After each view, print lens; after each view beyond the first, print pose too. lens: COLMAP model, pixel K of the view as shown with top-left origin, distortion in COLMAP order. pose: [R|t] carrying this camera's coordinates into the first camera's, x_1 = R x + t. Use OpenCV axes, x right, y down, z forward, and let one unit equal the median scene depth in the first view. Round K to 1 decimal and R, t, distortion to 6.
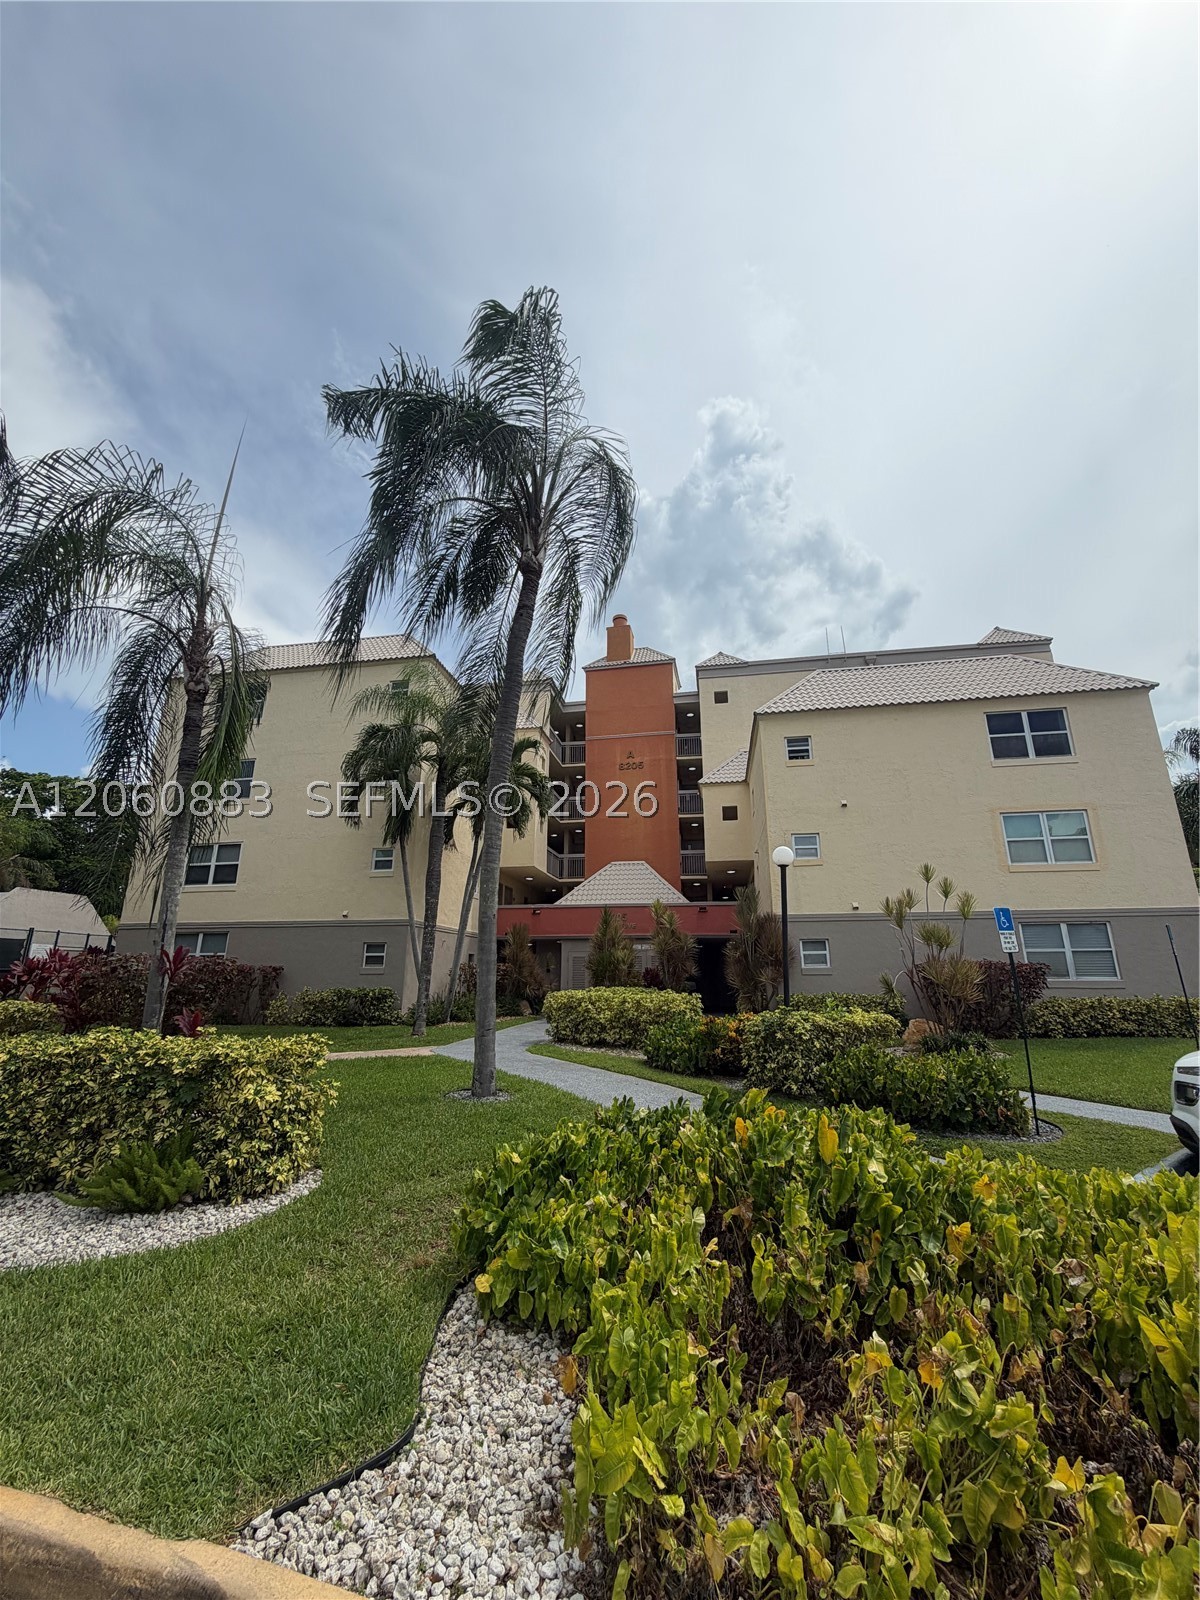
lens RADIAL K [[644.6, 0, 600.6], [0, 644.6, 794.1], [0, 0, 1]] dist [-0.000396, 0.000232]
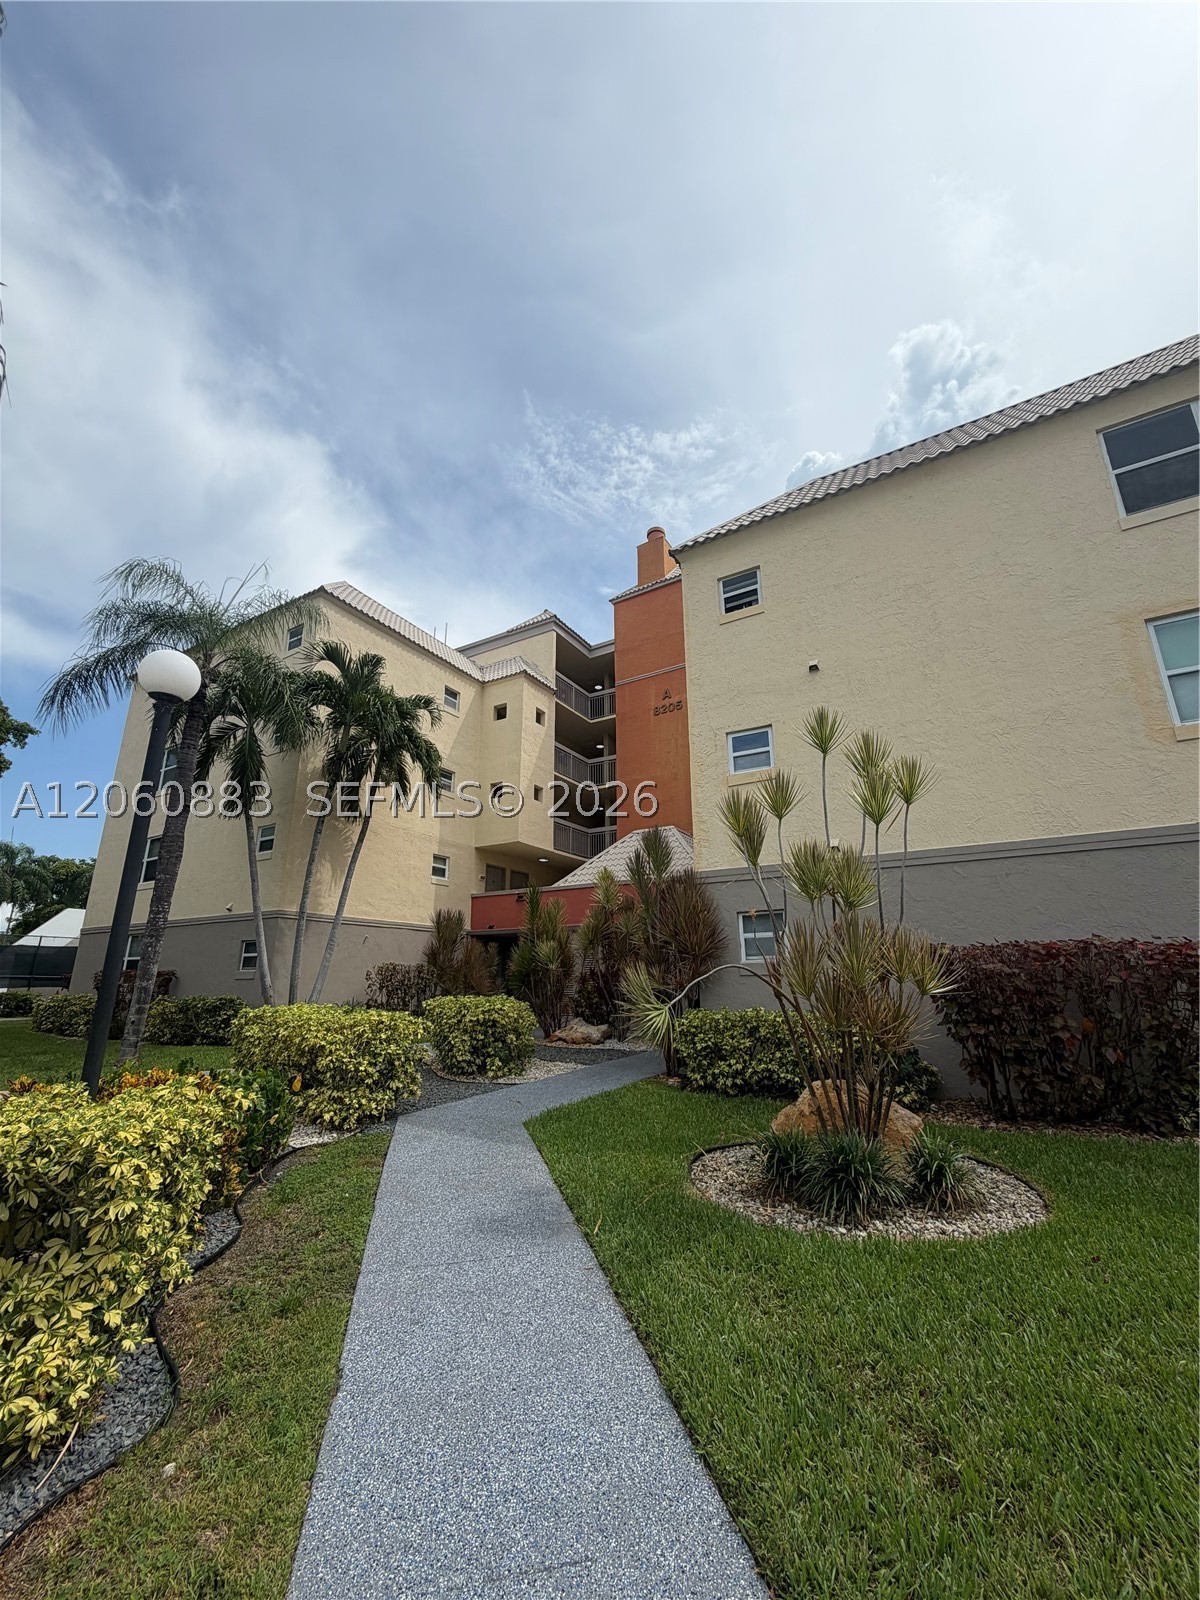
lens RADIAL K [[641.1, 0, 603.8], [0, 641.1, 793.8], [0, 0, 1]] dist [-0.008363, -0.000007]
pose [[0.935597, -0.105041, -0.337082, 0.591926], [0.103233, 0.994383, -0.023339, 0.183704], [0.337641, -0.012962, 0.941186, 0.649562]]
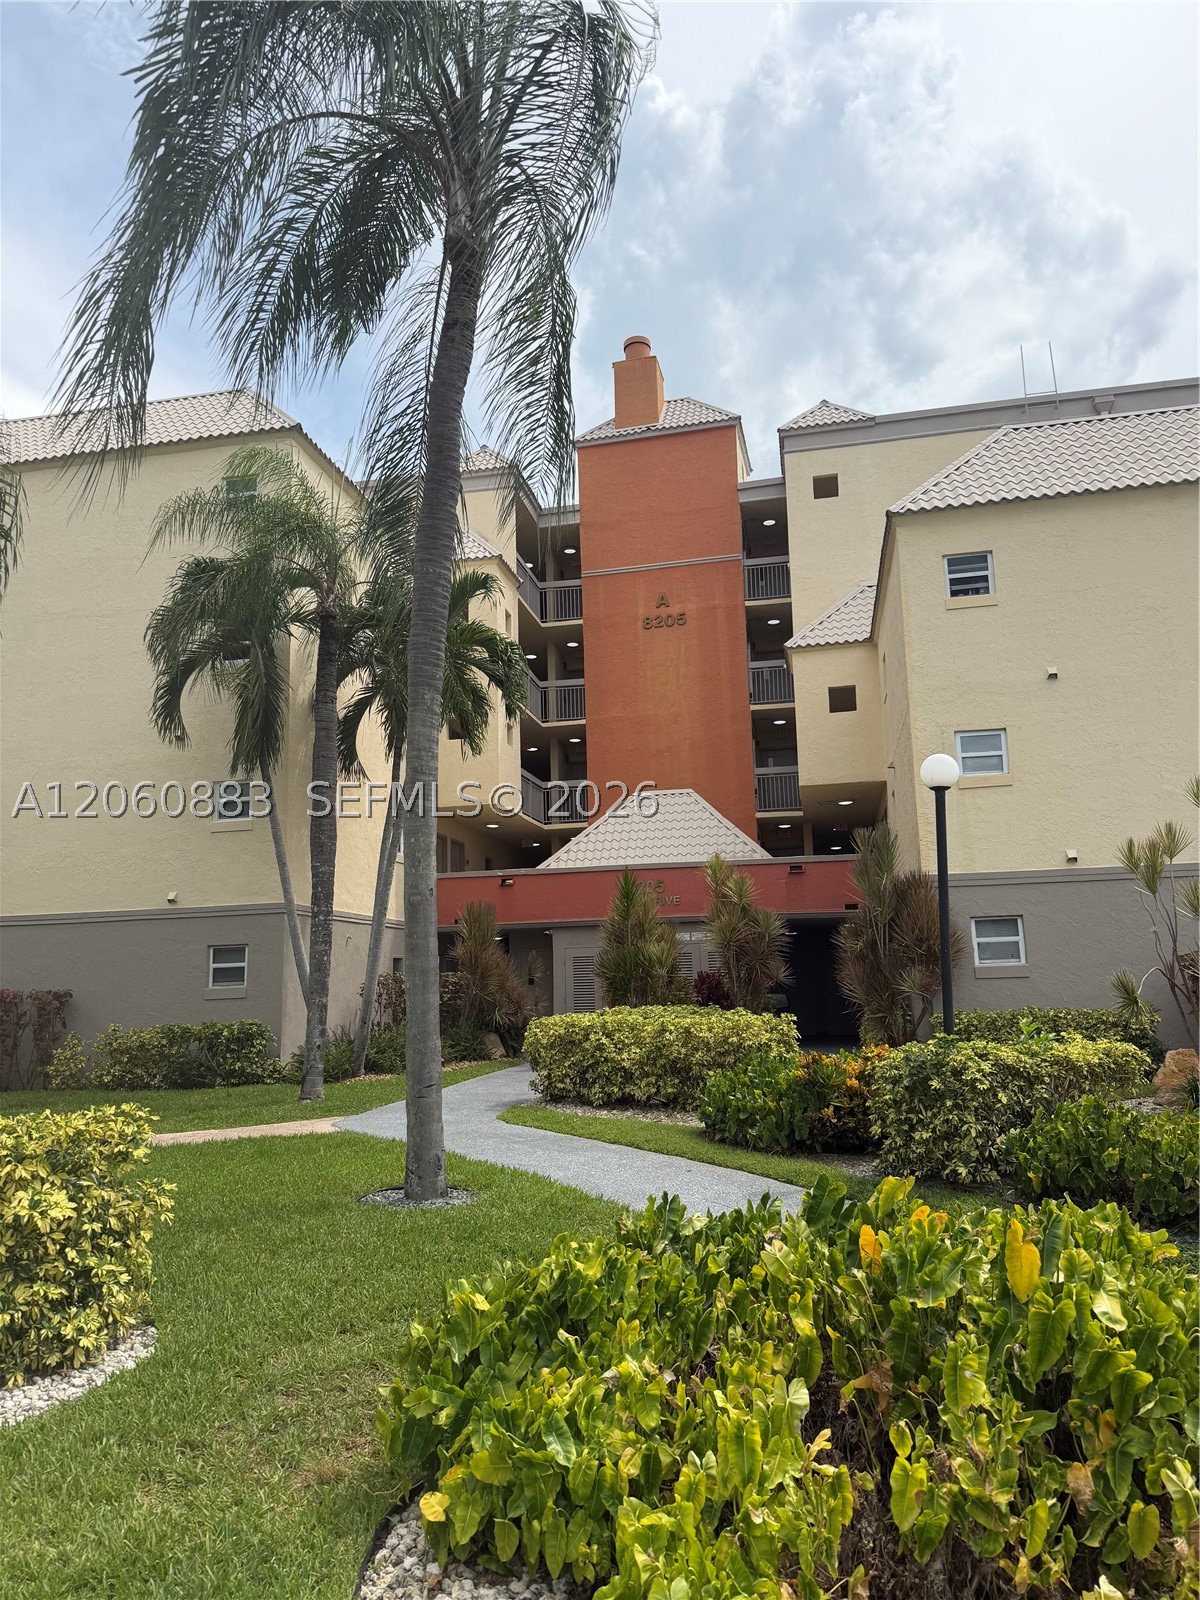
lens RADIAL K [[1124.5, 0, 596.7], [0, 1124.5, 796.3], [0, 0, 1]] dist [0.021896, -0.026641]
pose [[0.999233, -0.032635, -0.021633, 0.008368], [0.034754, 0.993743, 0.106149, 0.005631], [0.018034, -0.106819, 0.994115, 0.033538]]
